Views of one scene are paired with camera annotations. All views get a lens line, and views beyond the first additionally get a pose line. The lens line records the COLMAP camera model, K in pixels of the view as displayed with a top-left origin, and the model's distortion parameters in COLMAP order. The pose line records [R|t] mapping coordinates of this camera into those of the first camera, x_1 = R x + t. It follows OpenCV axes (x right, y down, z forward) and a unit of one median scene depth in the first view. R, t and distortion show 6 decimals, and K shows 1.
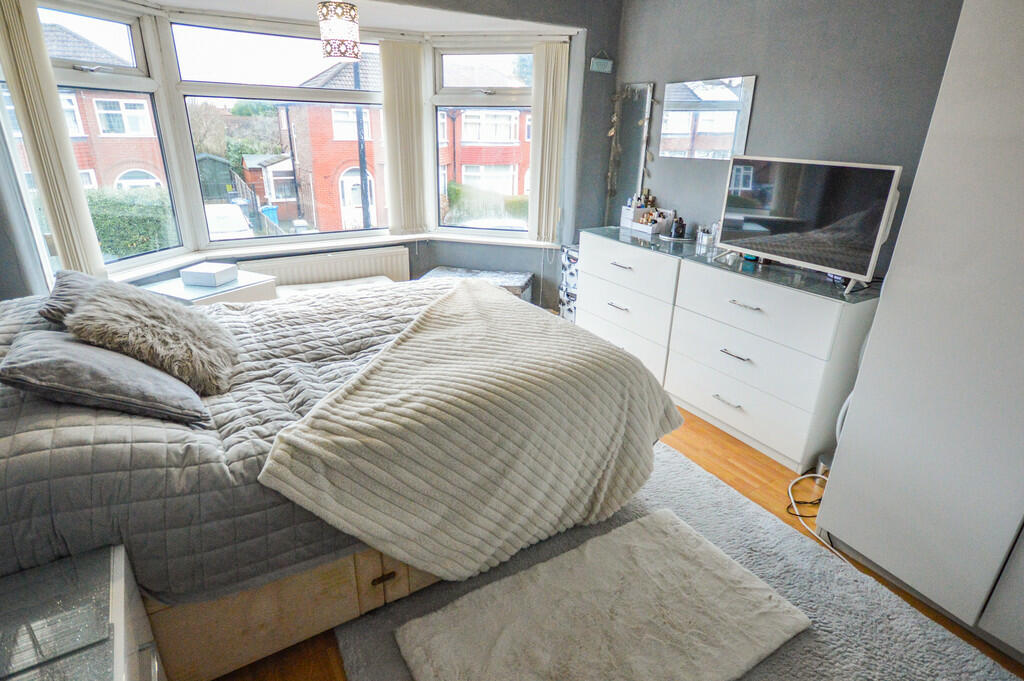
lens RADIAL K [[553.2, 0, 504.9], [0, 553.2, 341.0], [0, 0, 1]] dist [0.003529, -0.003611]
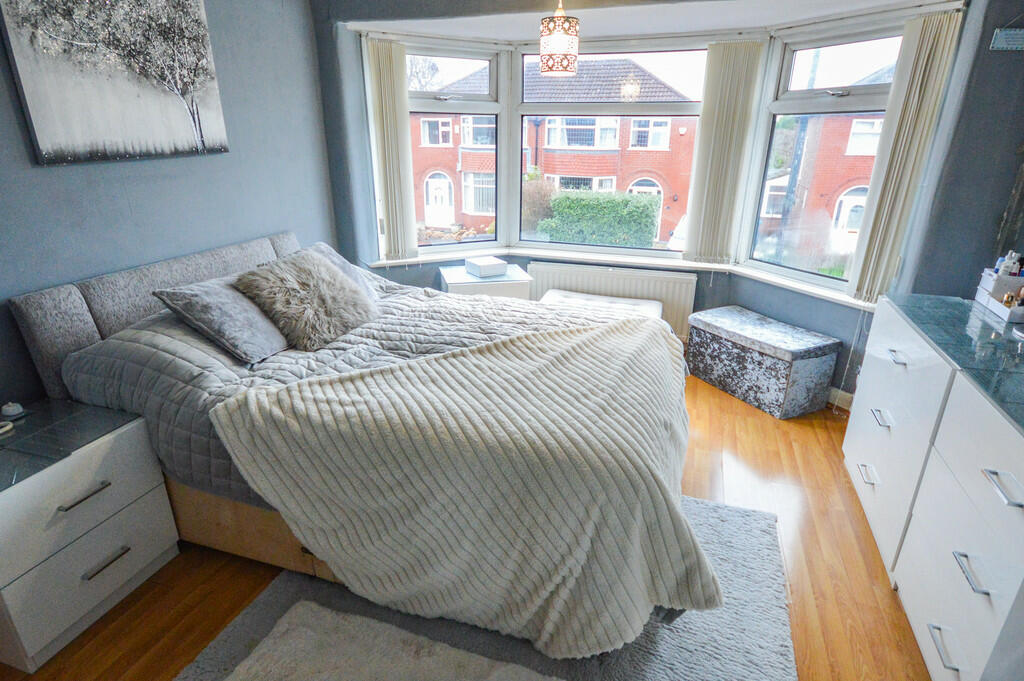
lens RADIAL K [[553.2, 0, 506.8], [0, 553.2, 340.2], [0, 0, 1]] dist [0.003529, -0.003611]
pose [[0.640579, 0.254468, -0.724503, 0.435997], [-0.271532, 0.957603, 0.096261, -0.110396], [0.718282, 0.135063, 0.682516, 0.289798]]
